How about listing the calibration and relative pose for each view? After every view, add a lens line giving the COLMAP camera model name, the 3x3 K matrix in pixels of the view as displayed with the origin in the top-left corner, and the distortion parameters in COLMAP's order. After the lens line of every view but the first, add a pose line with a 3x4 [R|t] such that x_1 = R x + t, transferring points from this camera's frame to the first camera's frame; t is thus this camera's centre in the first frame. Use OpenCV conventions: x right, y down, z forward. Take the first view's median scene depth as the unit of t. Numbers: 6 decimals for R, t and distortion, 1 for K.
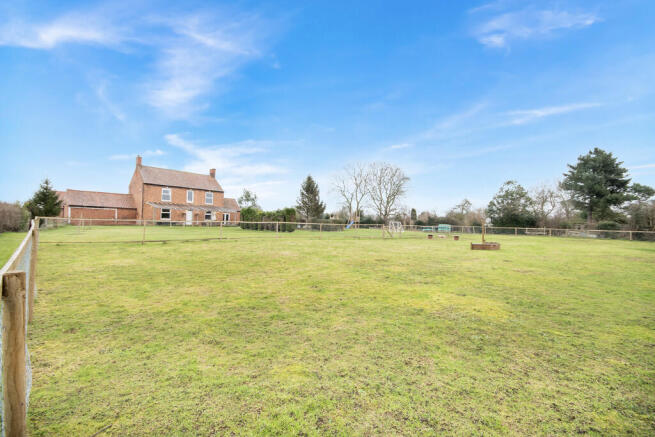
lens RADIAL K [[299.6, 0, 327.5], [0, 299.6, 218.5], [0, 0, 1]] dist [0.001730, 0.000084]
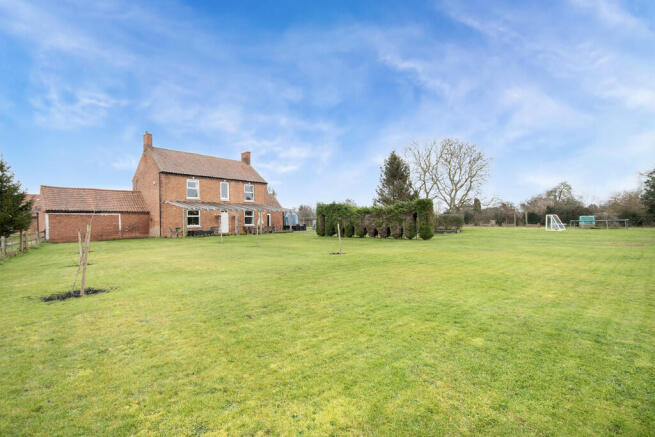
lens RADIAL K [[318.0, 0, 327.5], [0, 318.0, 218.5], [0, 0, 1]] dist [-0.002004, -0.000012]
pose [[0.998905, -0.044870, 0.013227, -0.249282], [0.044774, 0.998969, 0.007466, -0.006033], [-0.013548, -0.006866, 0.999885, 0.289581]]
